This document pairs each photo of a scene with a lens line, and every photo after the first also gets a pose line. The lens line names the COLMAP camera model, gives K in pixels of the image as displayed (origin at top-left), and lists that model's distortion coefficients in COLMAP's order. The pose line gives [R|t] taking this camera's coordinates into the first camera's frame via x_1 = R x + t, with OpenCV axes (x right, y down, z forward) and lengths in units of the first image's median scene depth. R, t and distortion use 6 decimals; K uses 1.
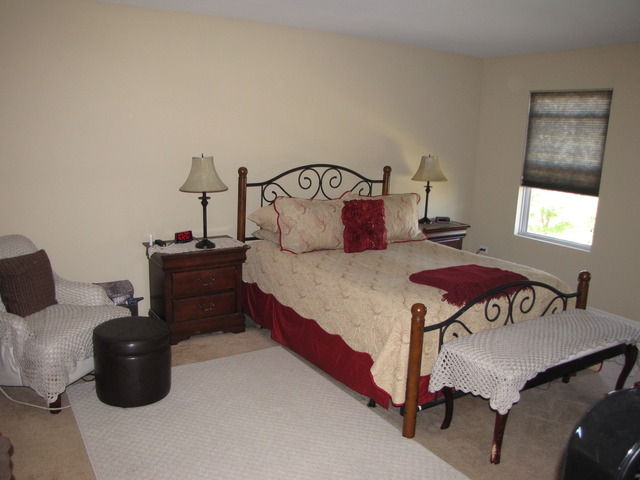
lens RADIAL K [[536.1, 0, 315.0], [0, 536.1, 250.8], [0, 0, 1]] dist [-0.192896, 0.186051]
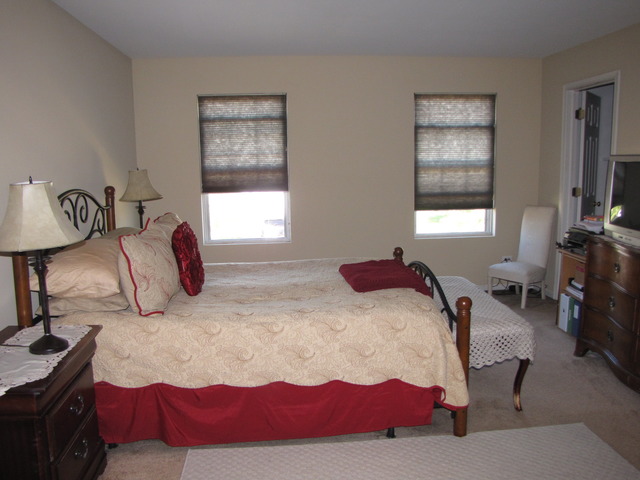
lens RADIAL K [[536.1, 0, 315.0], [0, 536.1, 250.8], [0, 0, 1]] dist [-0.192896, 0.186051]
pose [[0.475333, -0.195157, 0.857888, -0.399095], [0.229116, 0.968902, 0.093464, -0.072680], [-0.849449, 0.152129, 0.505265, 0.382888]]
